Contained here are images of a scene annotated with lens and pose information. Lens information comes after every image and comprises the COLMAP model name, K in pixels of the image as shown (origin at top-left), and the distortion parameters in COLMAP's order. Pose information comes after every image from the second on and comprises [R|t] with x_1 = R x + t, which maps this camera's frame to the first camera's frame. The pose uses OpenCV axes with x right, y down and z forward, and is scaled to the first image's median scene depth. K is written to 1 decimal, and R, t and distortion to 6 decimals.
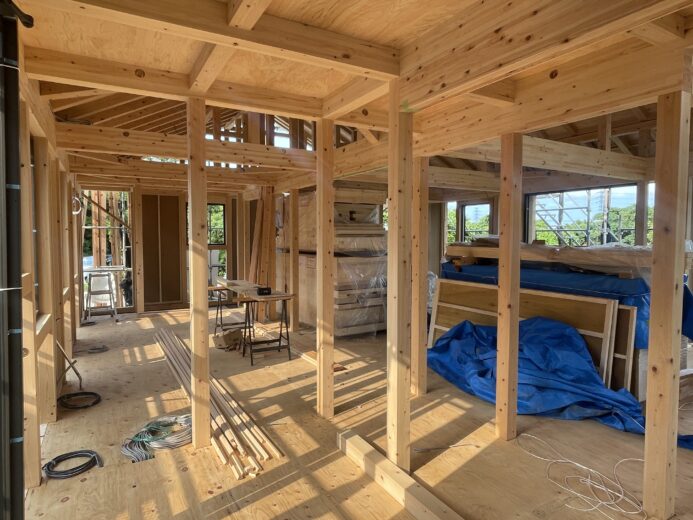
lens RADIAL K [[413.1, 0, 345.8], [0, 413.1, 258.8], [0, 0, 1]] dist [0.003864, 0.001313]
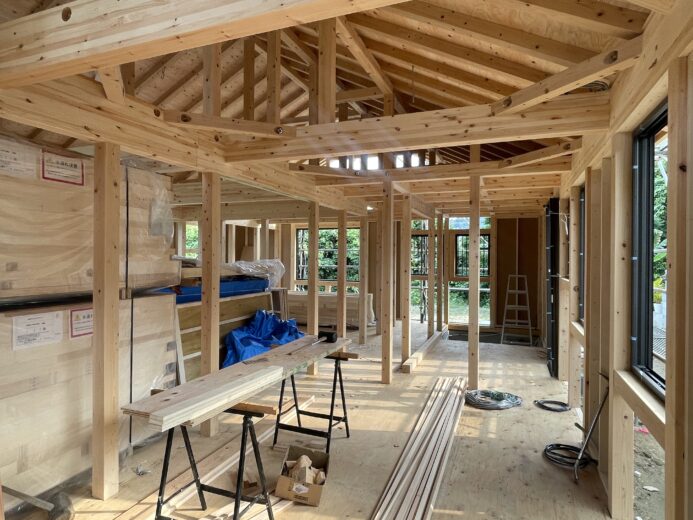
lens RADIAL K [[413.1, 0, 346.5], [0, 413.1, 258.6], [0, 0, 1]] dist [0.003864, 0.001313]
pose [[-0.612664, -0.006471, 0.790317, -0.964192], [0.037390, 0.998610, 0.037162, -0.098062], [-0.789459, 0.052318, -0.611570, 1.729764]]
